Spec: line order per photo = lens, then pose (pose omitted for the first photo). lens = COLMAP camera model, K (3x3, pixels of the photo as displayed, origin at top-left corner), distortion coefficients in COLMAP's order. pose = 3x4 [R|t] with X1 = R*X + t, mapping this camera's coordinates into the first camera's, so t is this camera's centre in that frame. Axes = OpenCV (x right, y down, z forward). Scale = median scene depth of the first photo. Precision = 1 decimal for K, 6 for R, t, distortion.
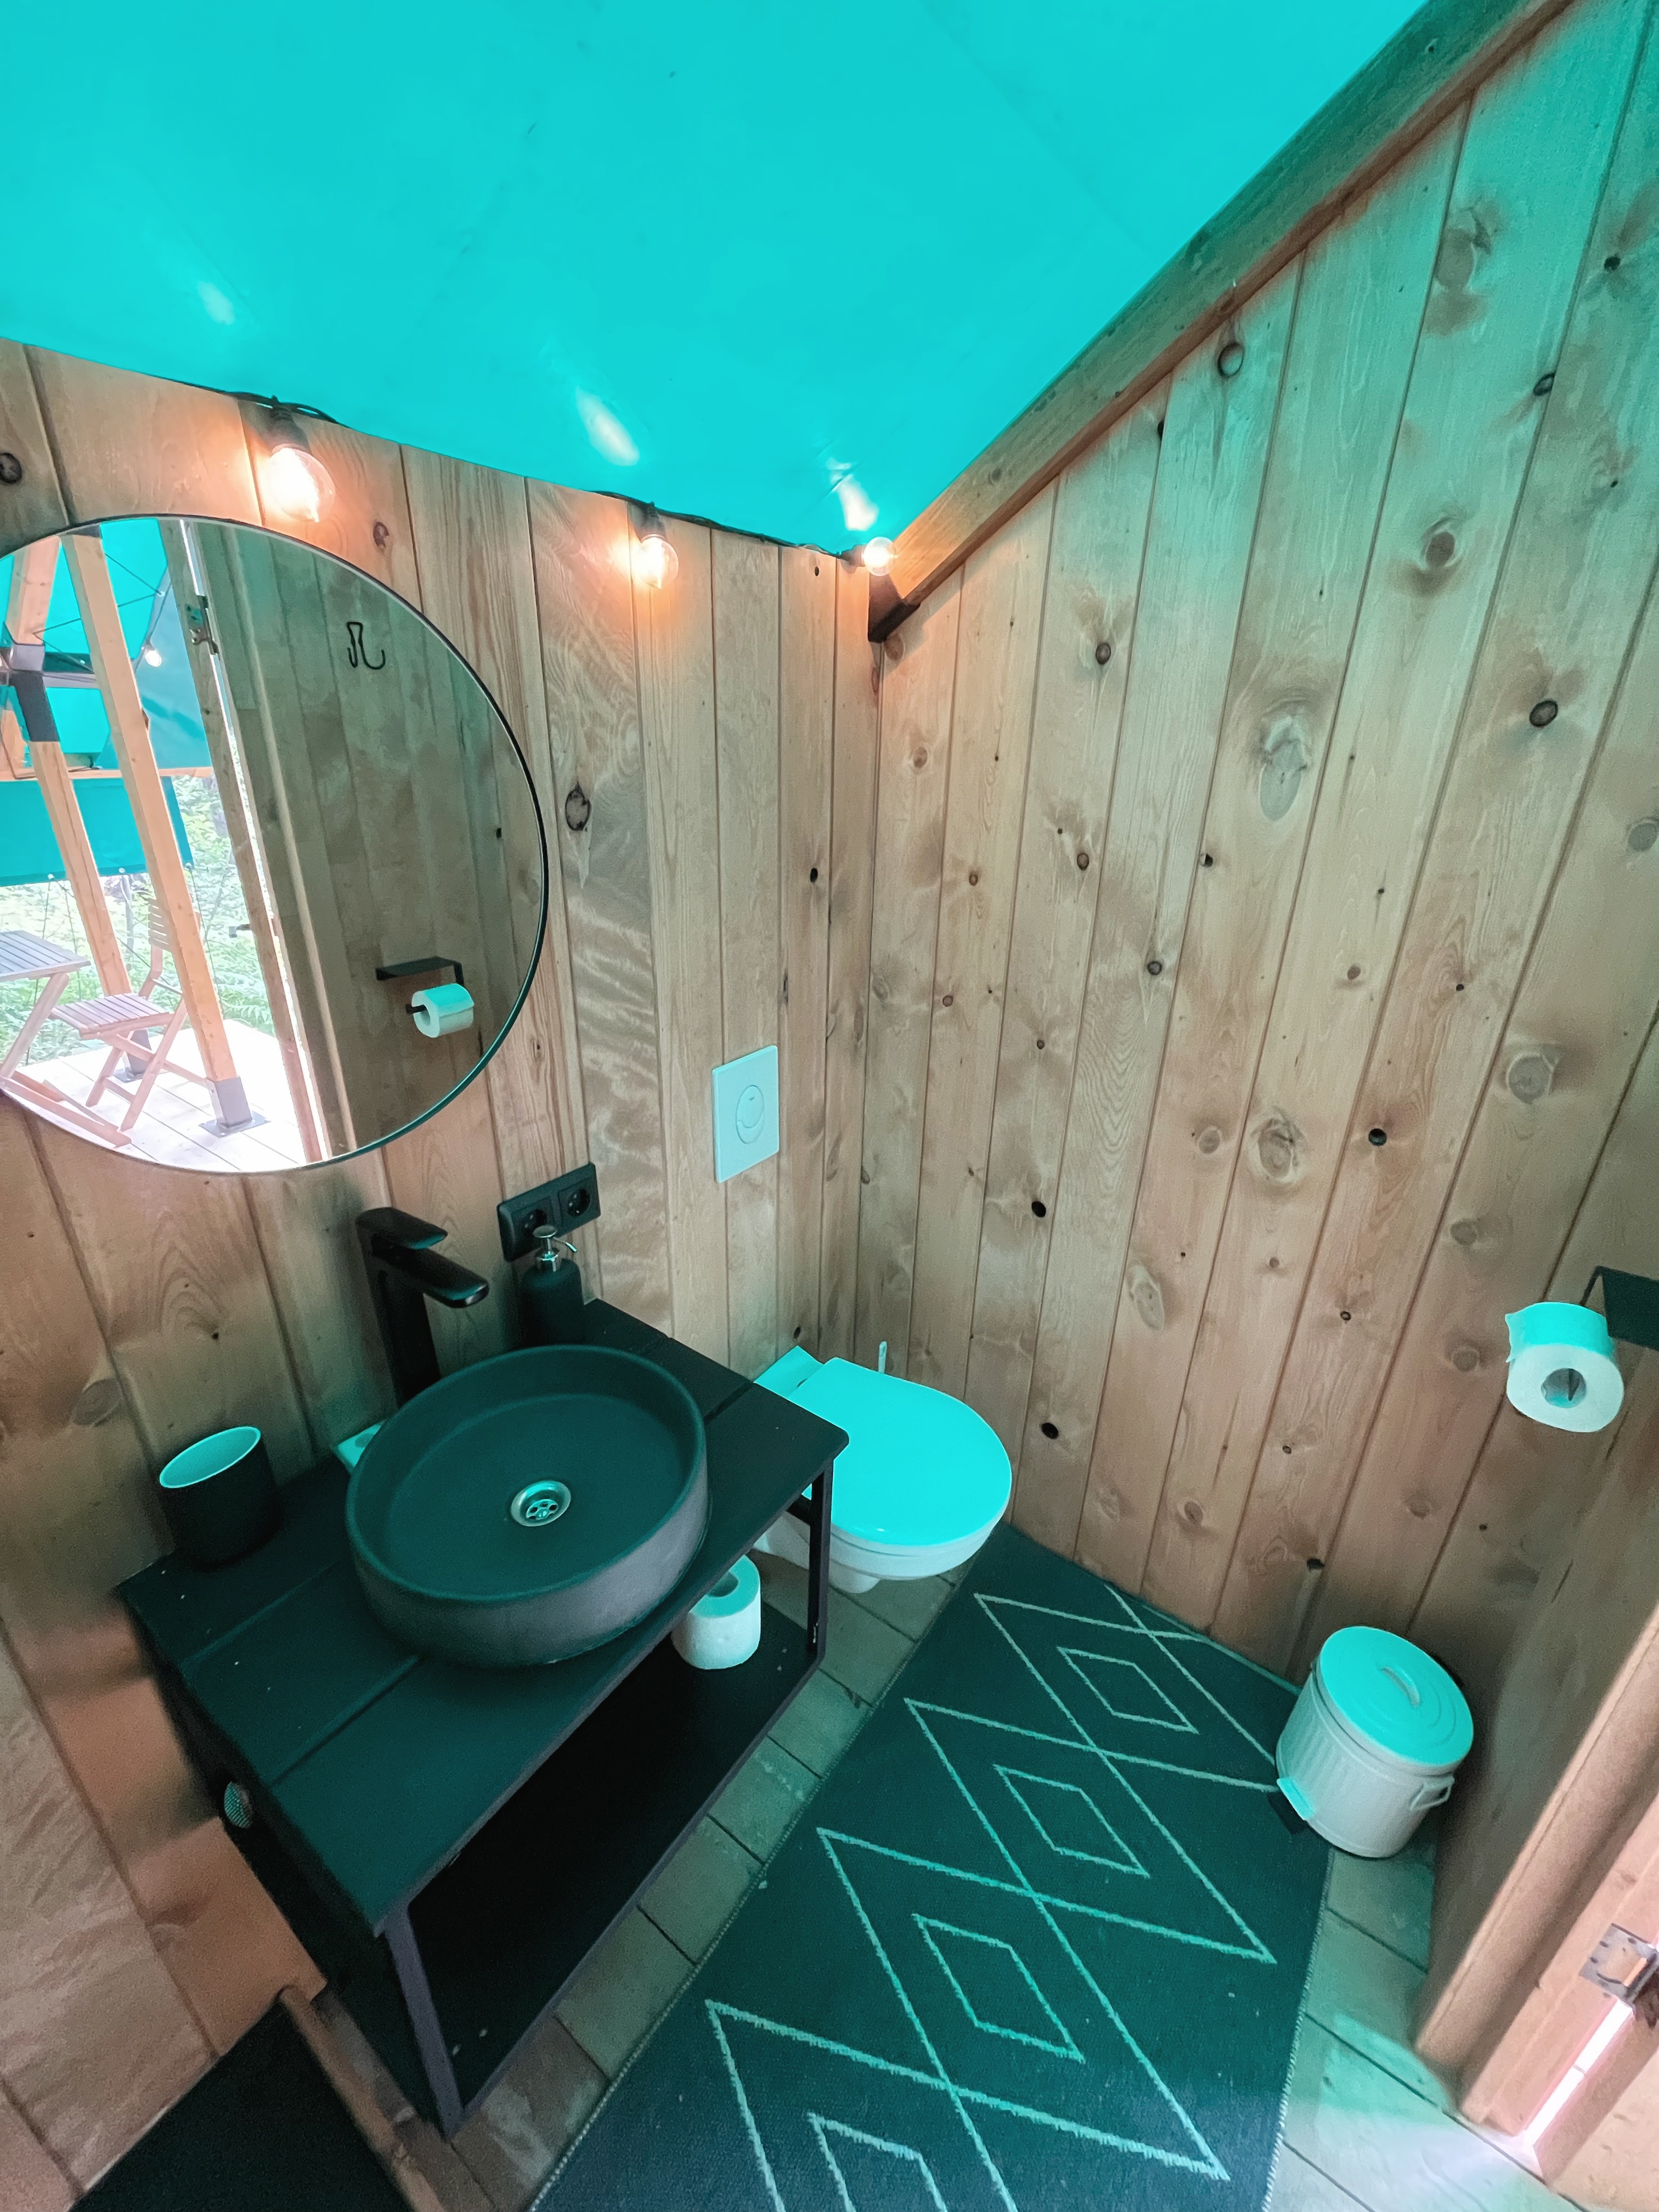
lens RADIAL K [[904.4, 0, 825.9], [0, 904.4, 1117.3], [0, 0, 1]] dist [-0.000405, 0.000142]
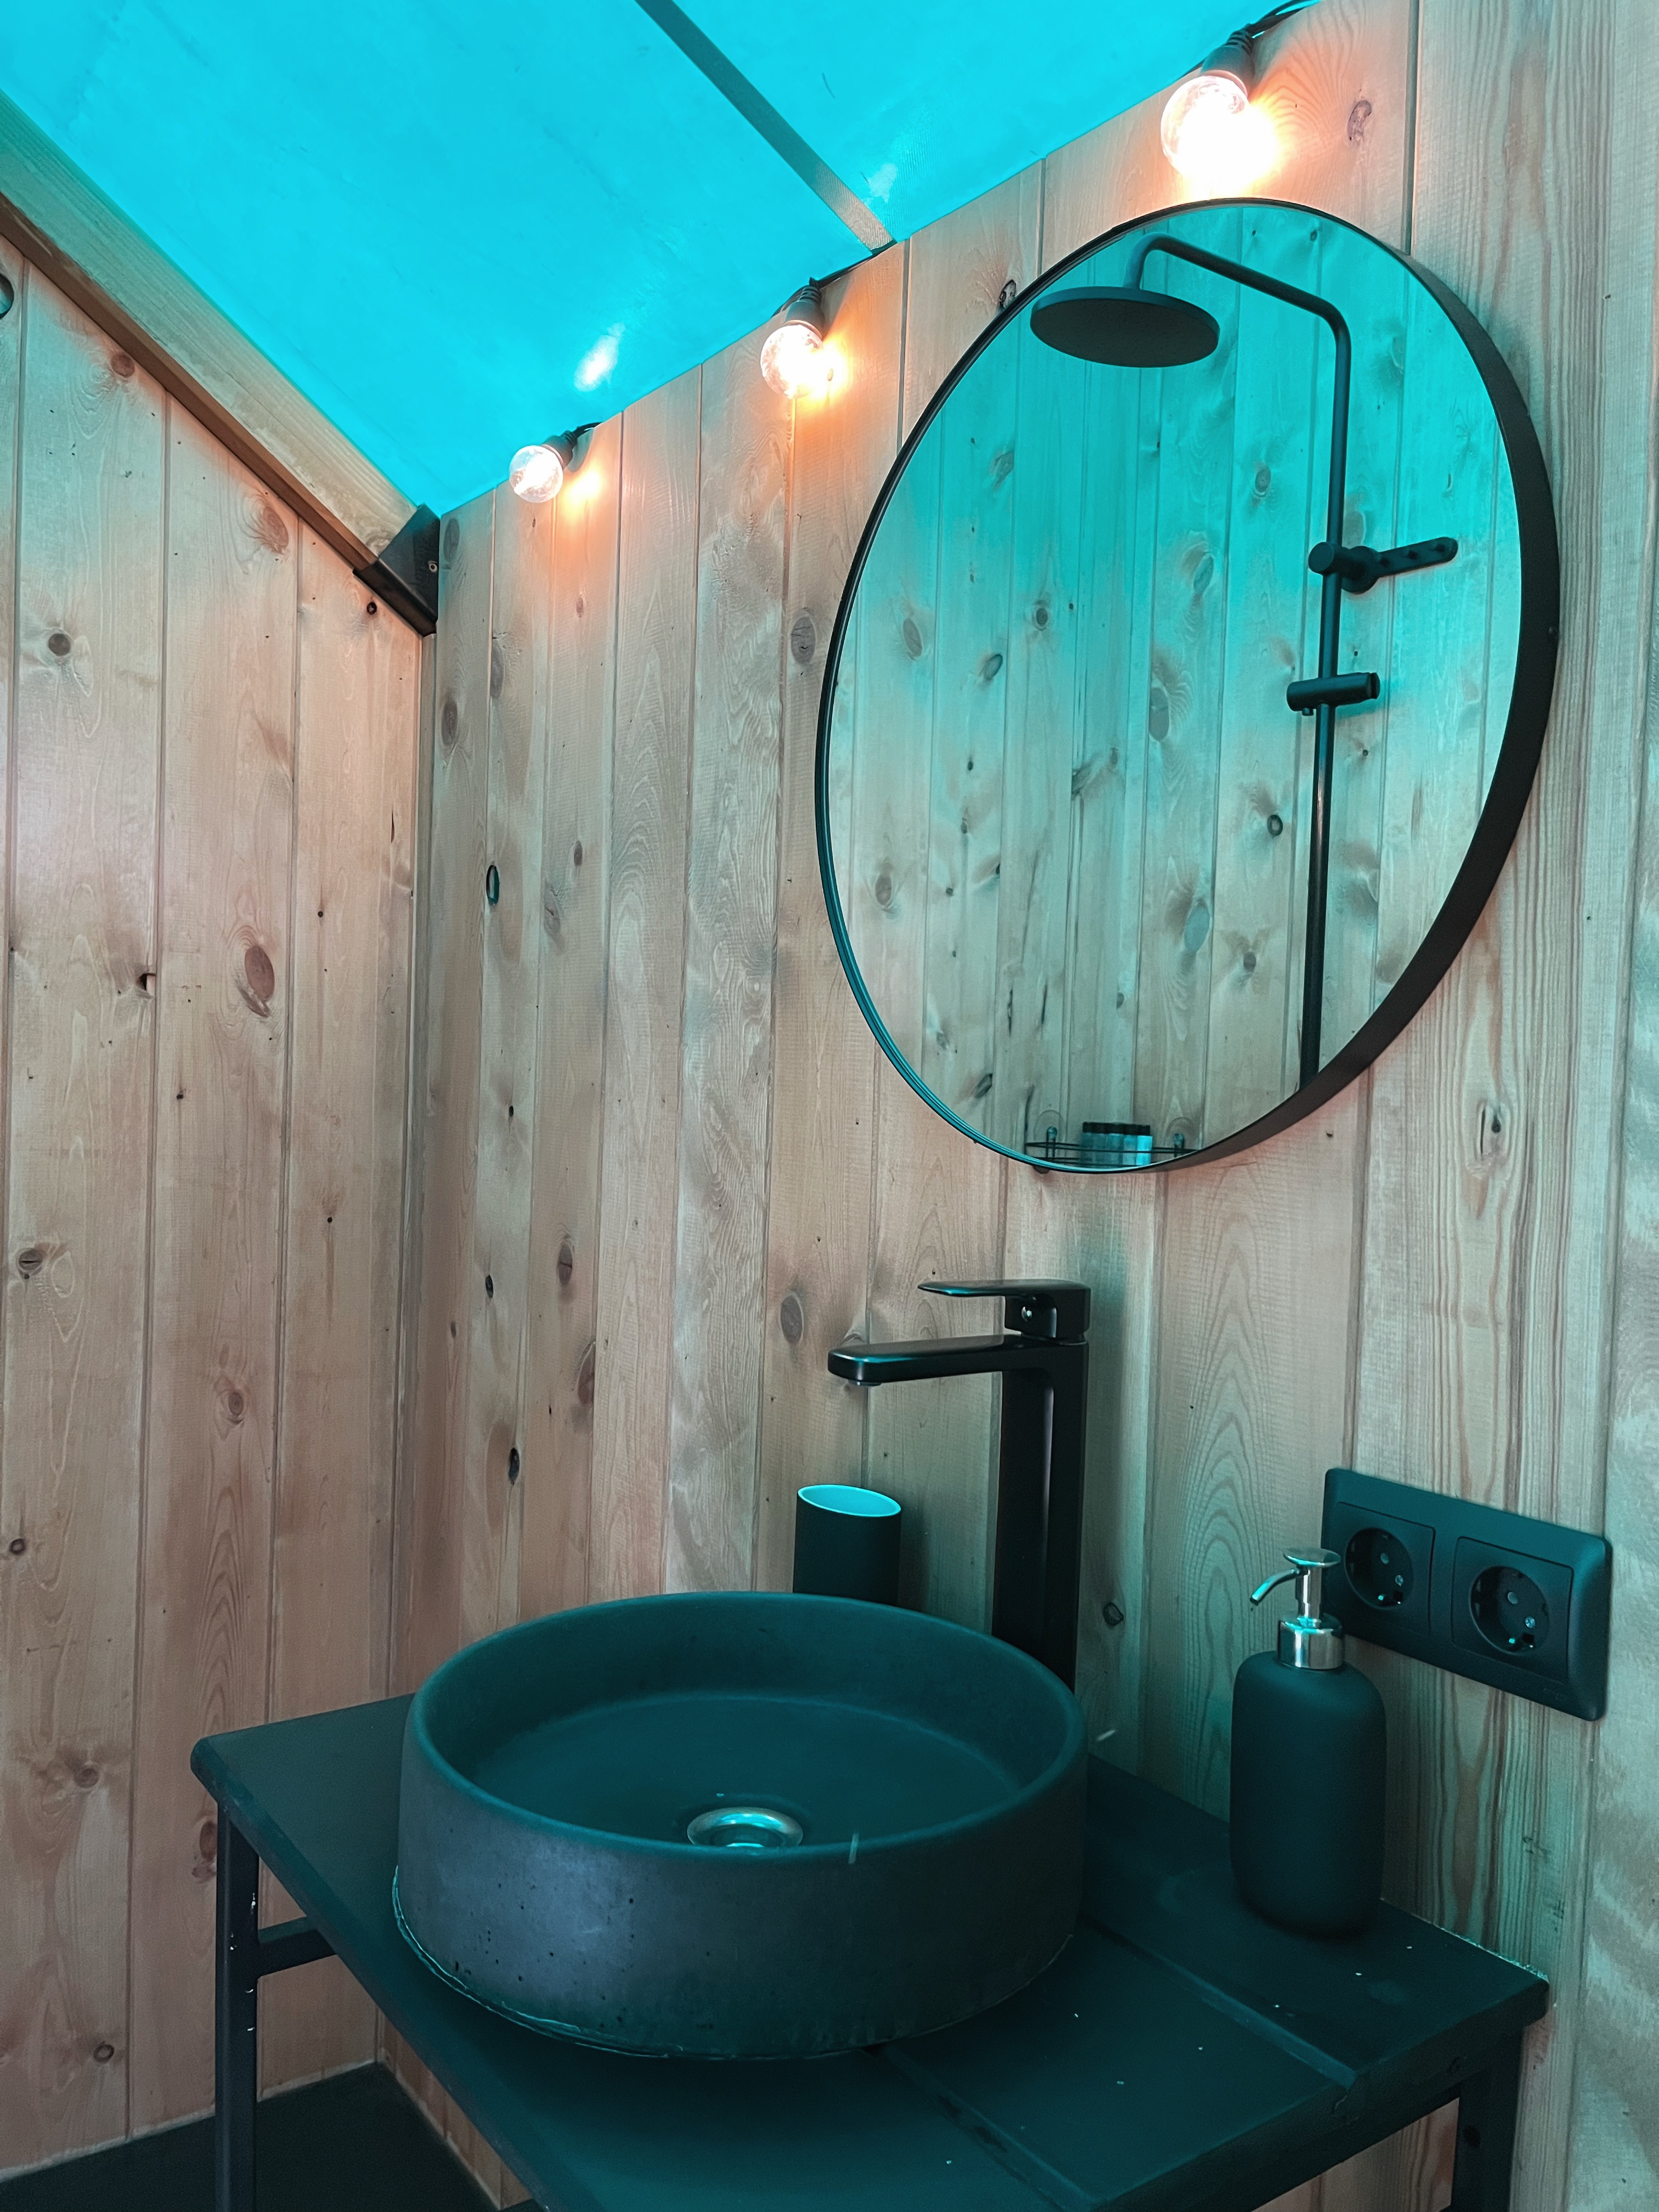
lens RADIAL K [[1676.2, 0, 829.5], [0, 1676.2, 1106.0], [0, 0, 1]] dist [0.061151, -0.088120]
pose [[-0.312837, -0.008028, -0.949773, 0.437079], [-0.420270, 0.897917, 0.130839, -0.055831], [0.851766, 0.440092, -0.284275, 0.895828]]
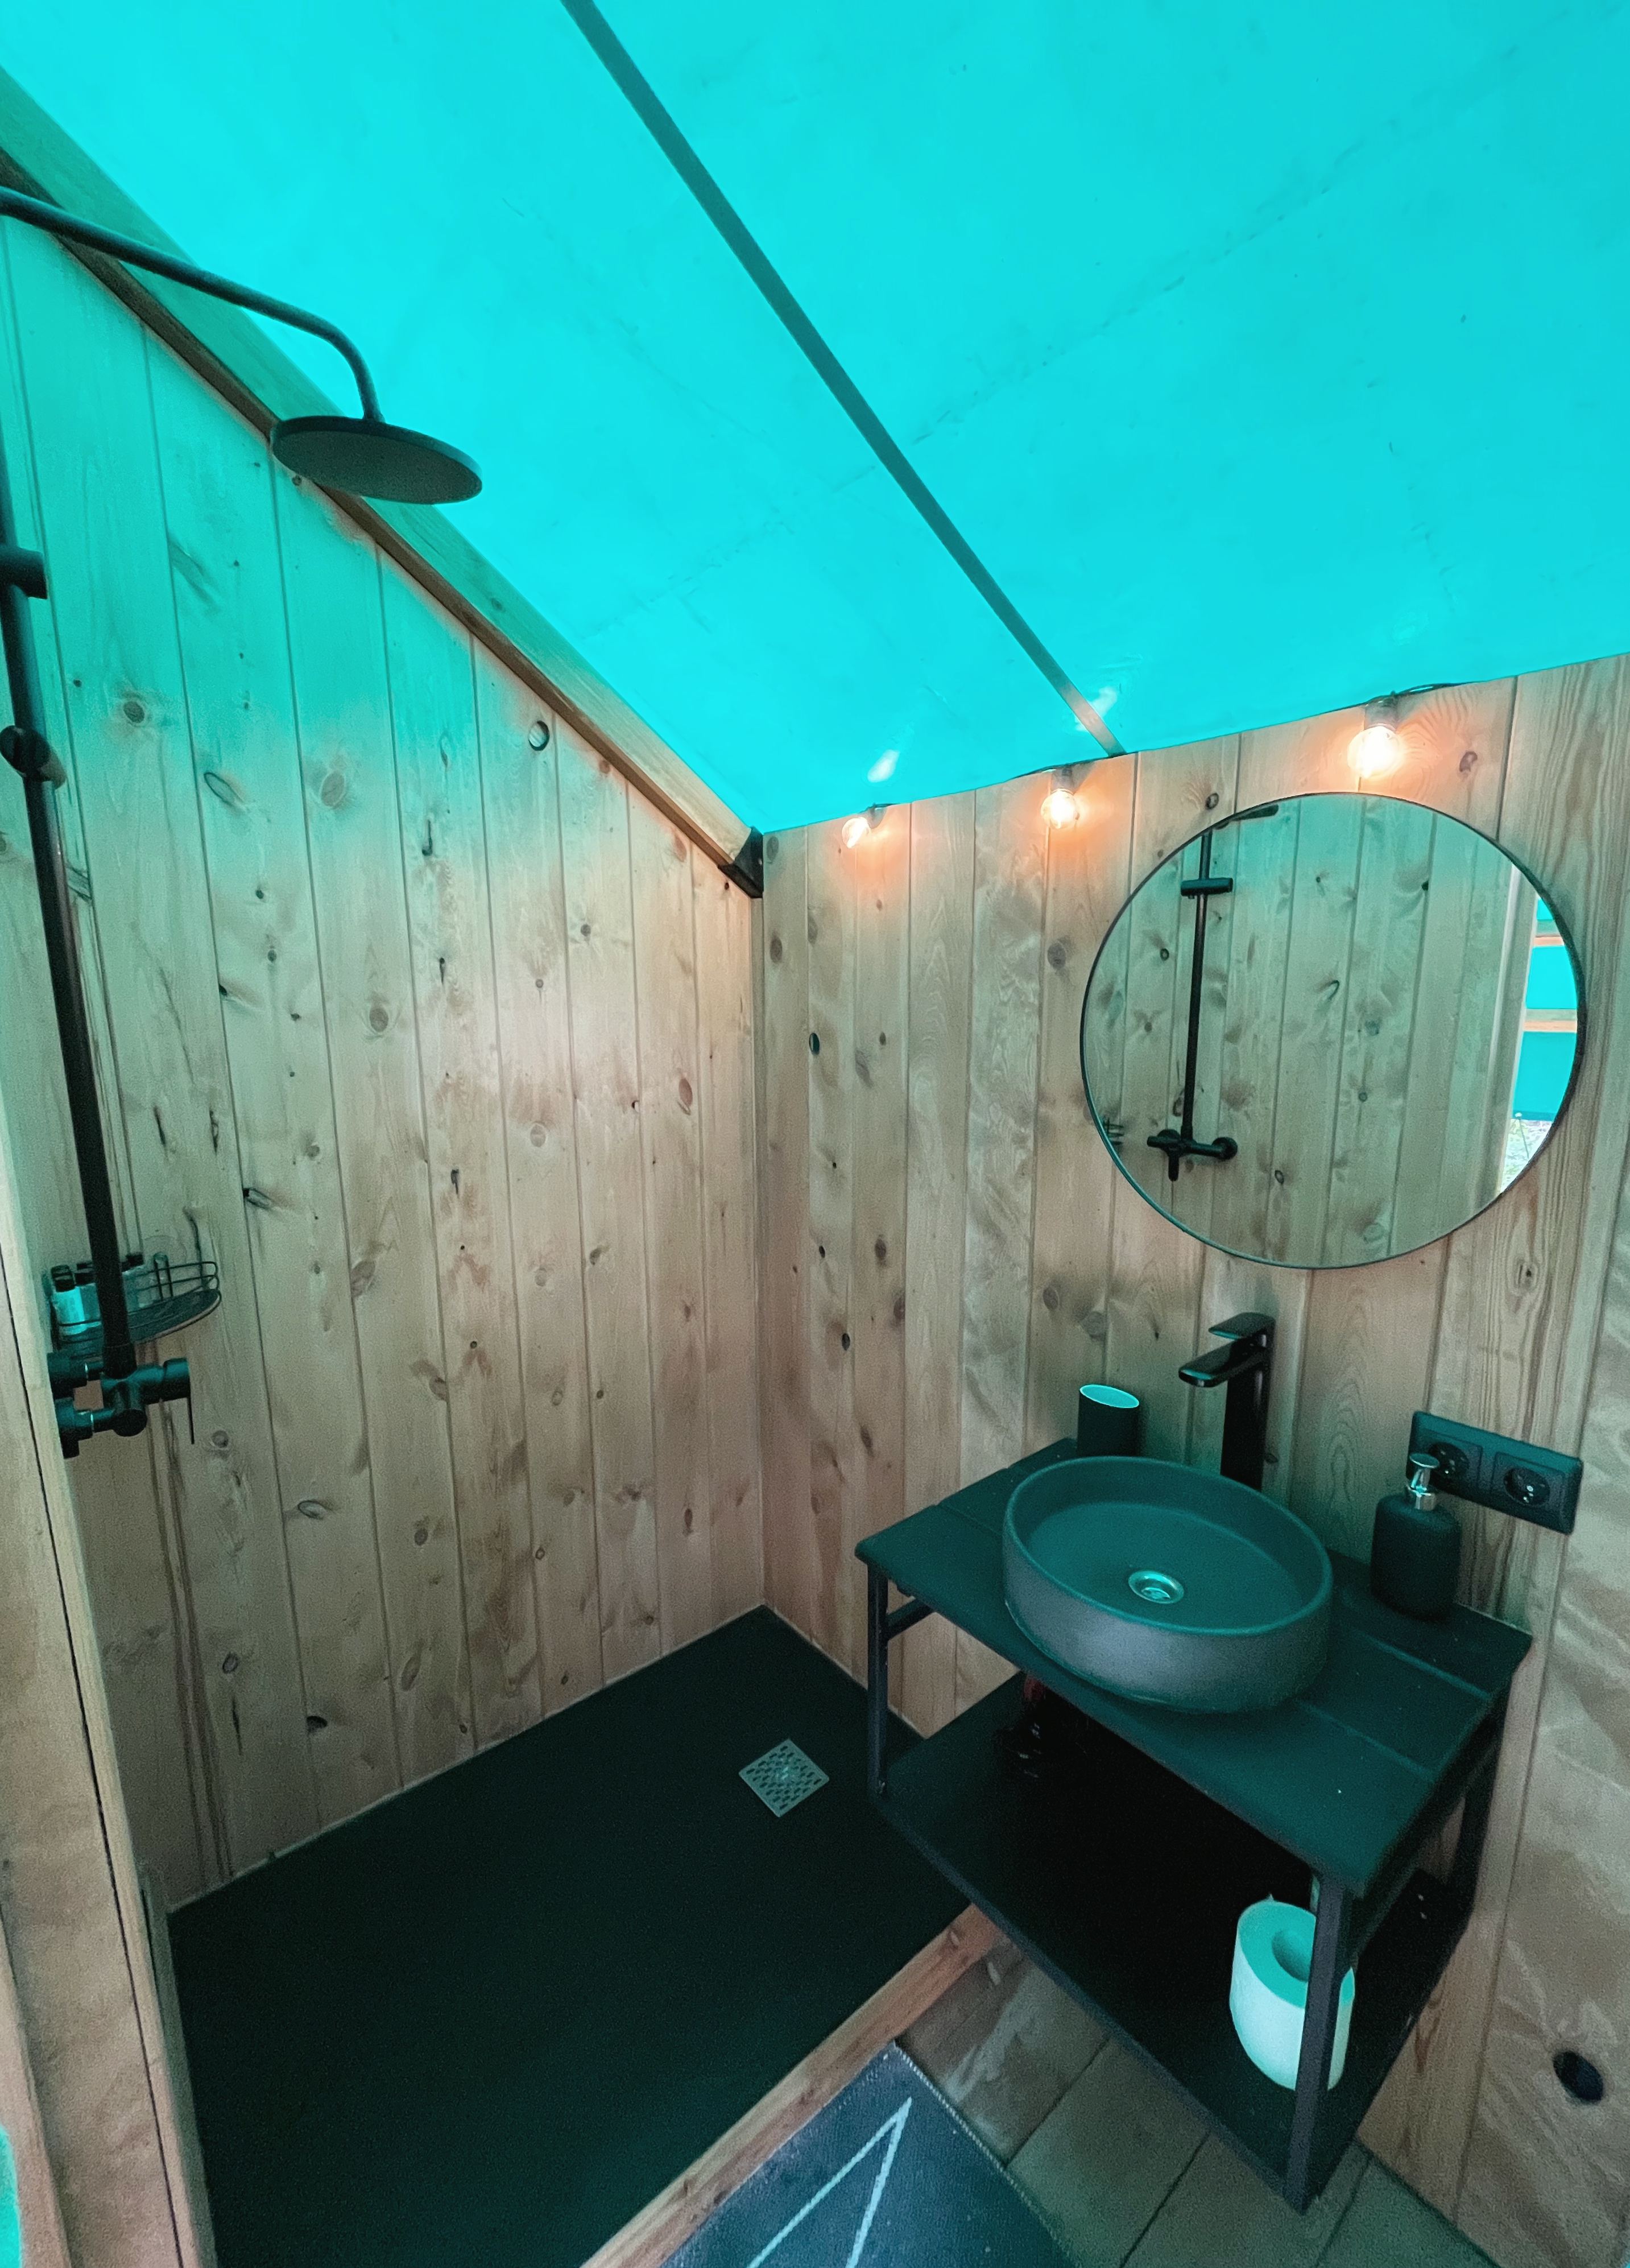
lens RADIAL K [[935.1, 0, 798.3], [0, 935.1, 1161.0], [0, 0, 1]] dist [-0.000574, -0.000380]
pose [[-0.262909, 0.157520, -0.951875, 0.634899], [-0.384765, 0.887619, 0.253159, -0.121118], [0.884780, 0.432806, -0.172755, 0.467690]]
